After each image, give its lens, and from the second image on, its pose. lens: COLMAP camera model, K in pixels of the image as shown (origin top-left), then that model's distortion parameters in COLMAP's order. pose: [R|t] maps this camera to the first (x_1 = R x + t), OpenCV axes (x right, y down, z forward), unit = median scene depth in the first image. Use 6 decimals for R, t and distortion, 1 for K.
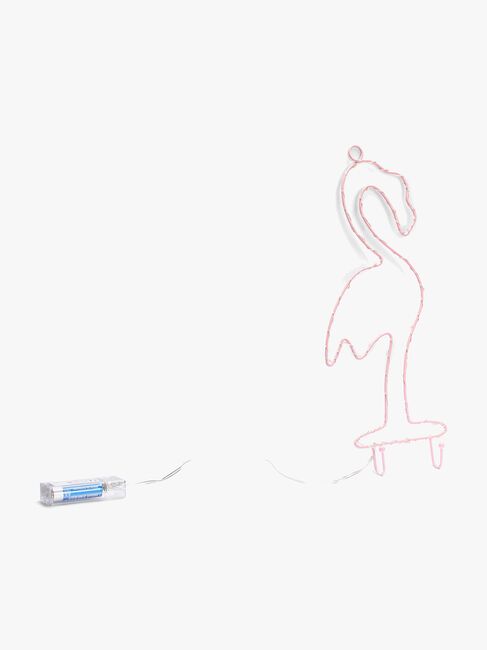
lens RADIAL K [[1836.3, 0, 243.0], [0, 1836.3, 327.8], [0, 0, 1]] dist [-0.586096, 0.000000]
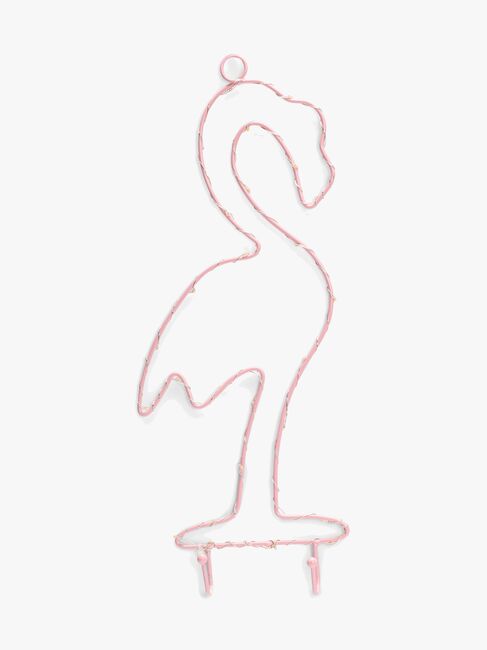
lens RADIAL K [[1836.3, 0, 241.2], [0, 1836.3, 324.7], [0, 0, 1]] dist [-0.586096, 0.000000]
pose [[0.972429, 0.067490, 0.223217, -0.063365], [-0.064157, 0.997694, -0.022159, 0.001954], [-0.224198, 0.007227, 0.974517, 0.412094]]
